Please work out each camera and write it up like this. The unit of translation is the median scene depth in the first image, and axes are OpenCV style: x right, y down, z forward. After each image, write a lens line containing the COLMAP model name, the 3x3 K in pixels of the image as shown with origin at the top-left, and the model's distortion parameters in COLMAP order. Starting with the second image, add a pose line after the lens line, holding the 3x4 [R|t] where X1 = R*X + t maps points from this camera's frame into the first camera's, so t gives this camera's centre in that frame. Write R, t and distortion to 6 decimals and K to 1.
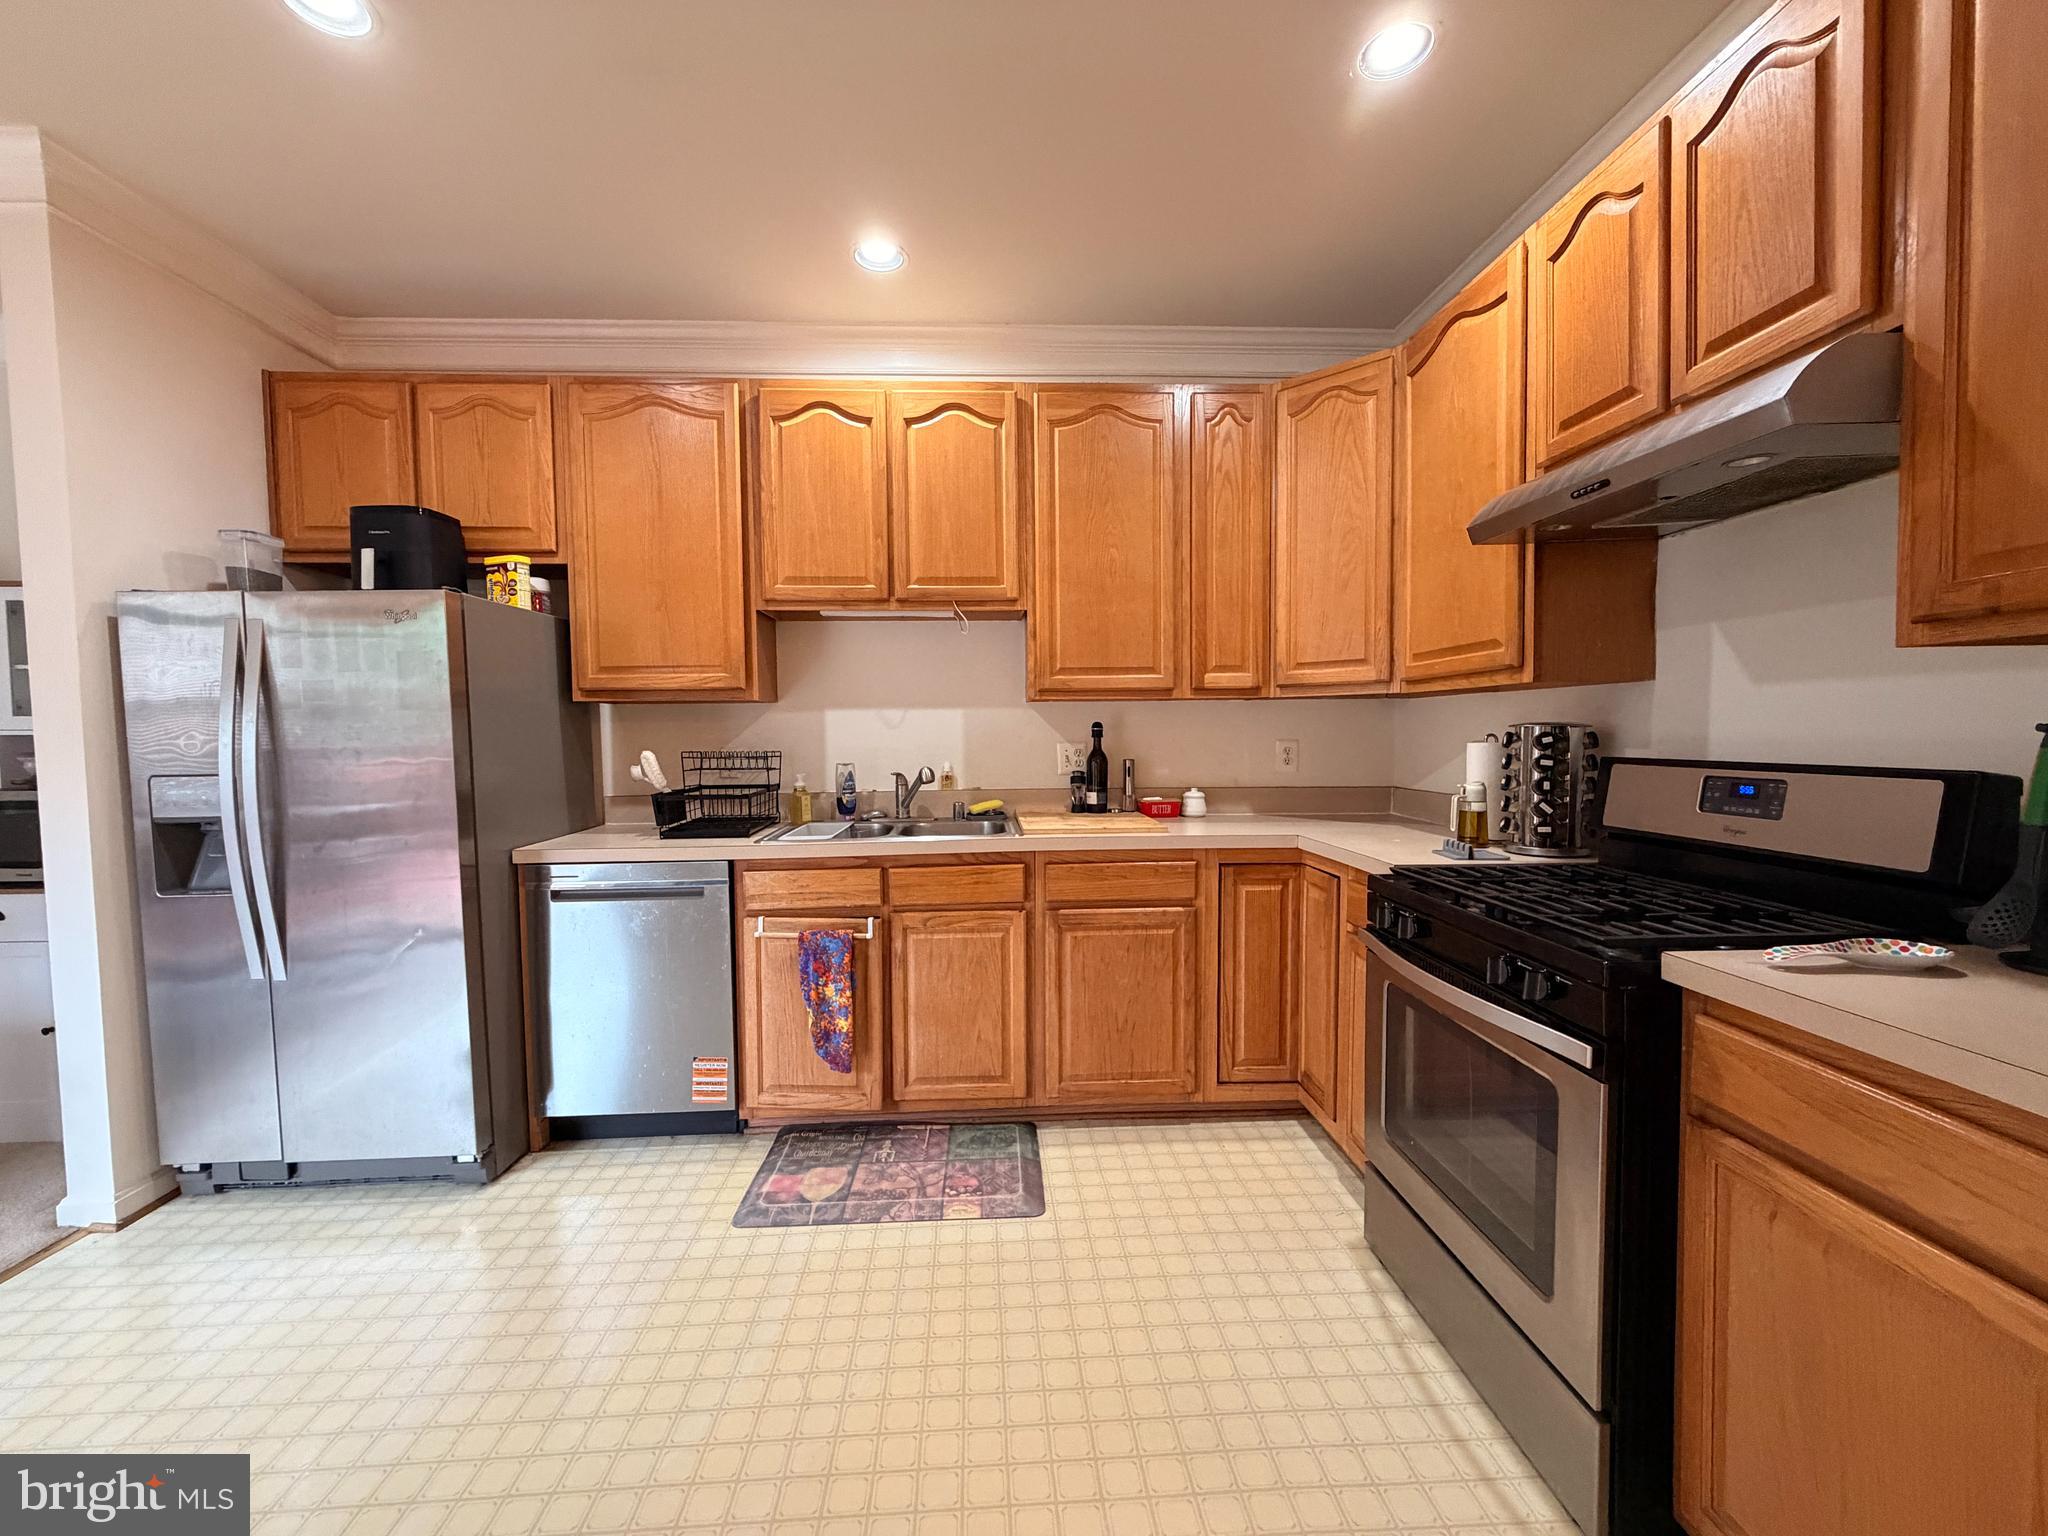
lens RADIAL K [[816.1, 0, 1020.7], [0, 816.1, 765.4], [0, 0, 1]] dist [-0.001004, -0.000128]
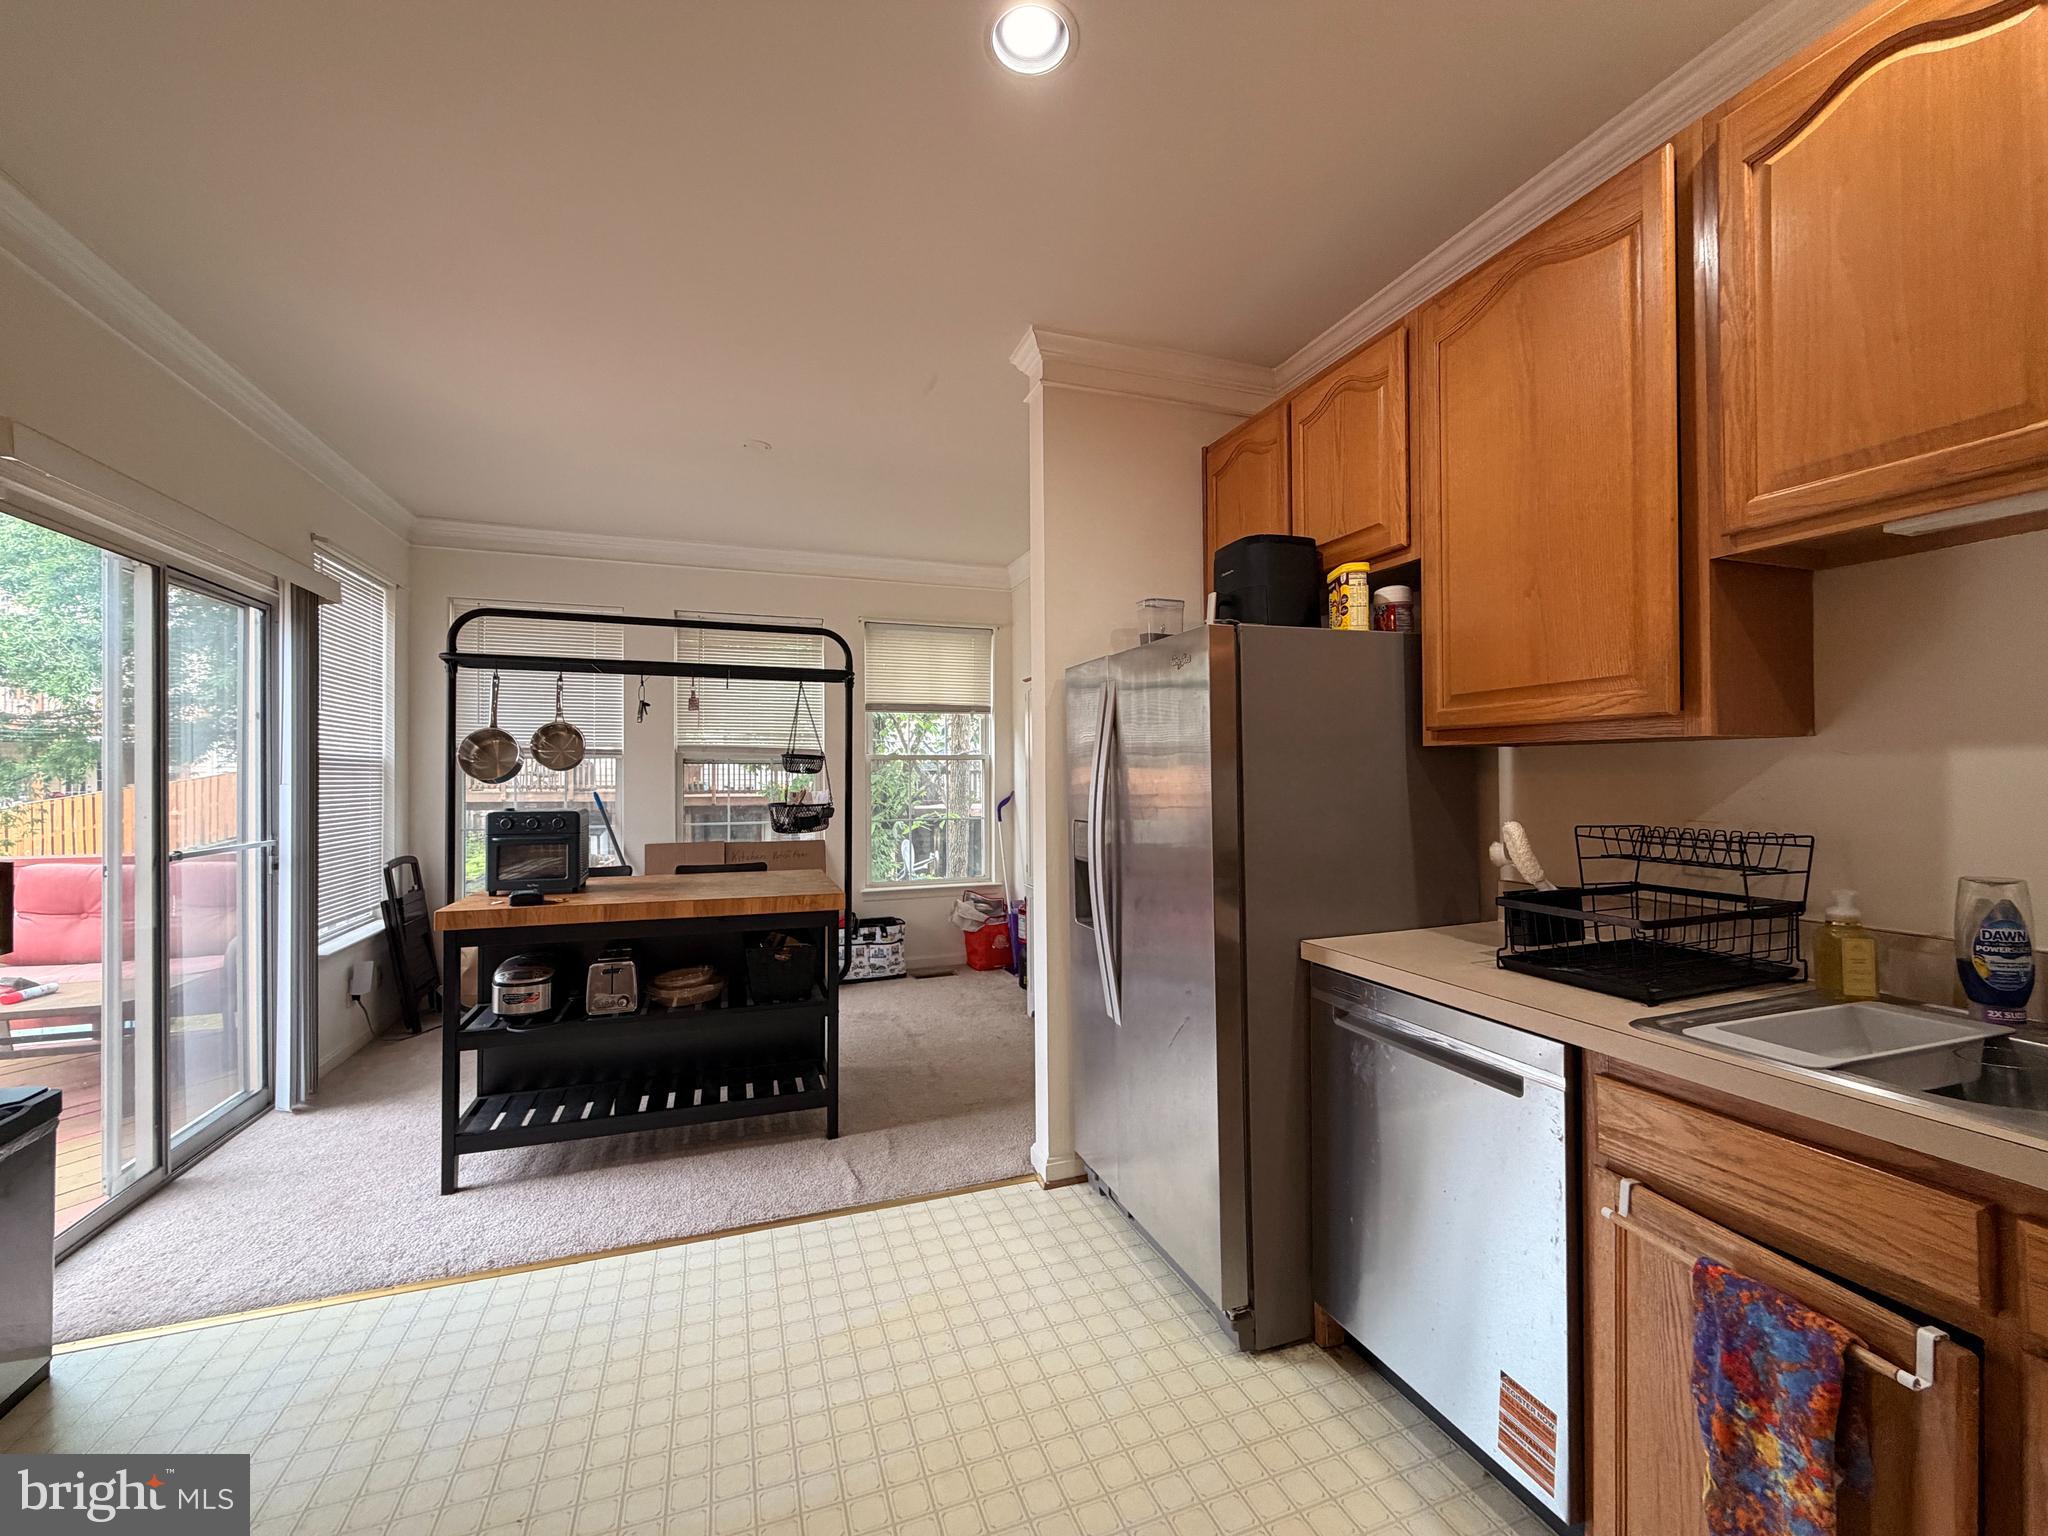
lens RADIAL K [[816.1, 0, 1016.2], [0, 816.1, 767.2], [0, 0, 1]] dist [-0.001004, -0.000128]
pose [[0.281671, 0.003557, -0.959505, 0.044983], [-0.036518, 0.999308, -0.007016, -0.042972], [0.958816, 0.037015, 0.281606, 0.468564]]
